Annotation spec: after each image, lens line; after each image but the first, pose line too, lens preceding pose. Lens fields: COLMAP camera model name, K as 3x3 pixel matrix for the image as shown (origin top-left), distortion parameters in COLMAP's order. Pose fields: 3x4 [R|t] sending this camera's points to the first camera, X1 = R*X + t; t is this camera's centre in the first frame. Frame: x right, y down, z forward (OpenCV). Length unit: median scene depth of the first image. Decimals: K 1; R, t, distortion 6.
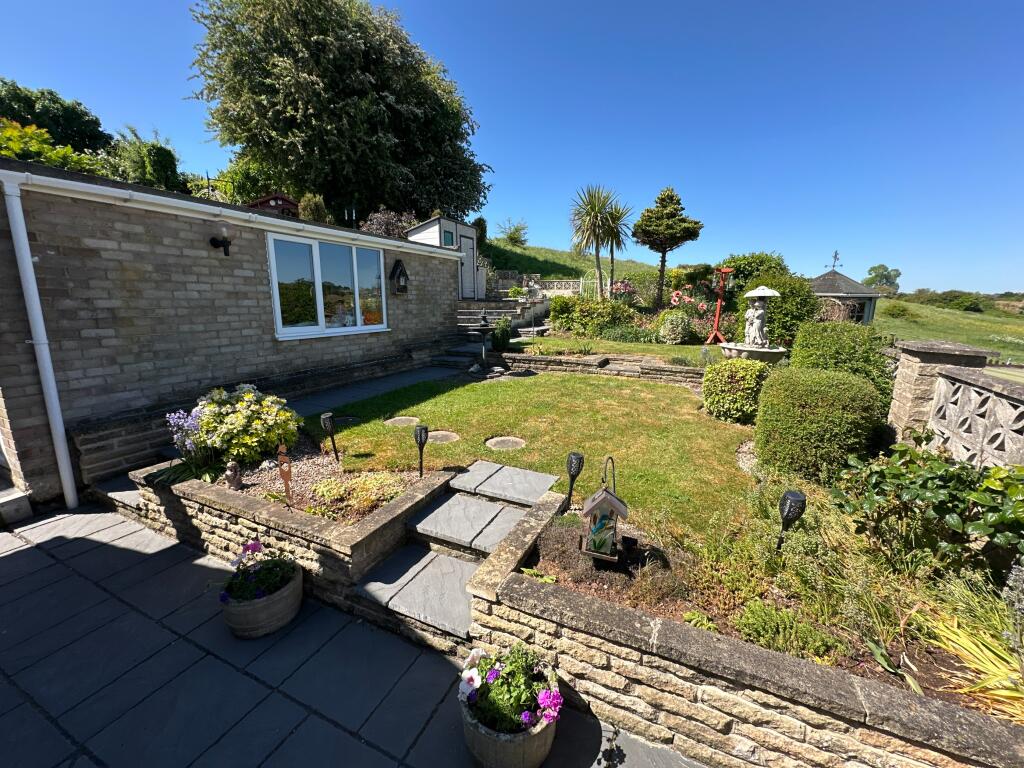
lens RADIAL K [[409.5, 0, 513.2], [0, 409.5, 384.0], [0, 0, 1]] dist [-0.000643, -0.000747]
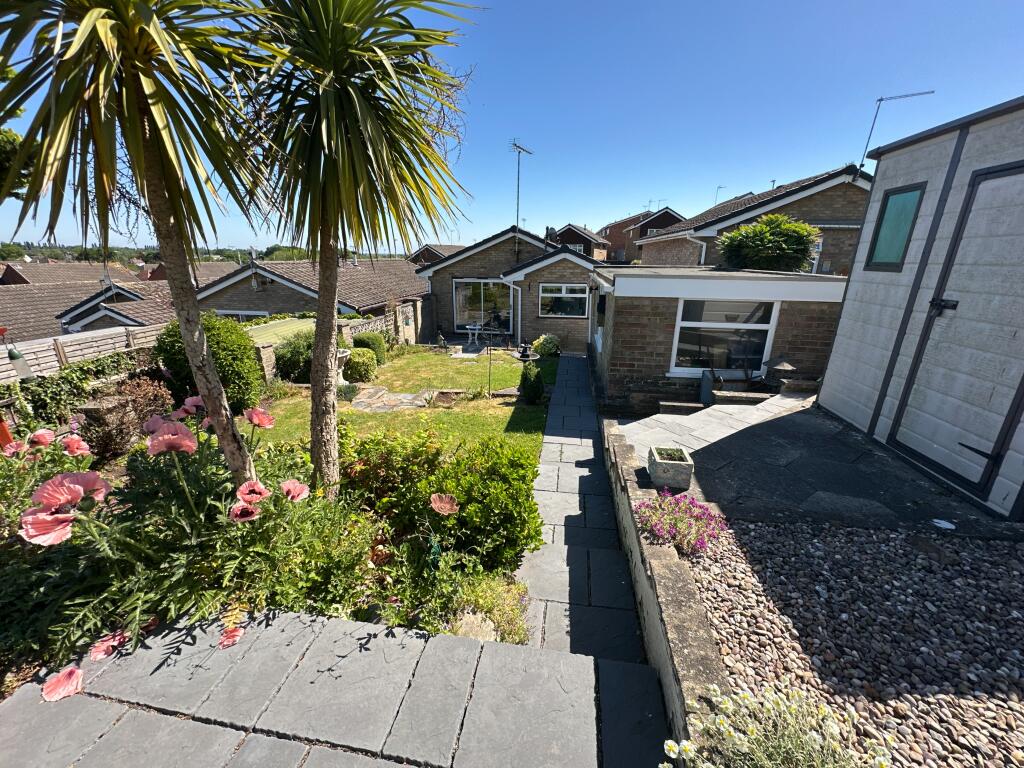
lens RADIAL K [[409.5, 0, 510.1], [0, 409.5, 386.4], [0, 0, 1]] dist [-0.000643, -0.000747]
pose [[-0.958564, 0.080427, -0.273289, 0.172717], [-0.063086, 0.875573, 0.478949, -0.358191], [0.277805, 0.476343, -0.834219, 1.177201]]
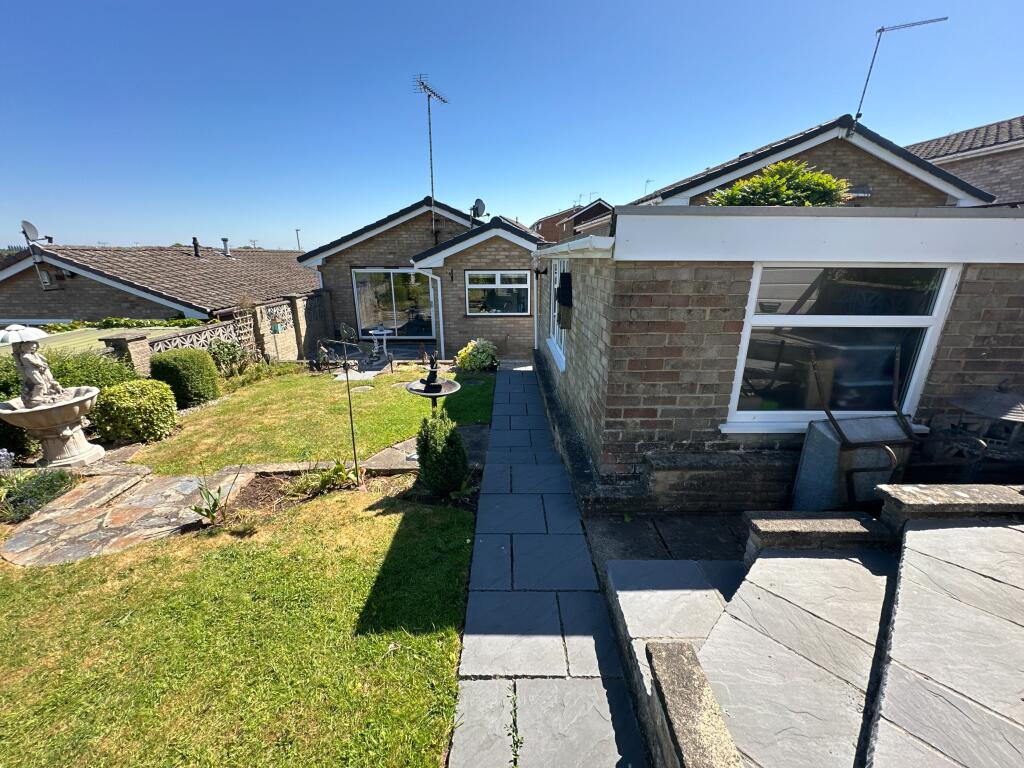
lens RADIAL K [[409.5, 0, 510.7], [0, 409.5, 385.7], [0, 0, 1]] dist [-0.000643, -0.000747]
pose [[-0.901976, 0.129985, -0.411756, 0.134405], [-0.086582, 0.879796, 0.467400, -0.327626], [0.423017, 0.457234, -0.782300, 1.095585]]
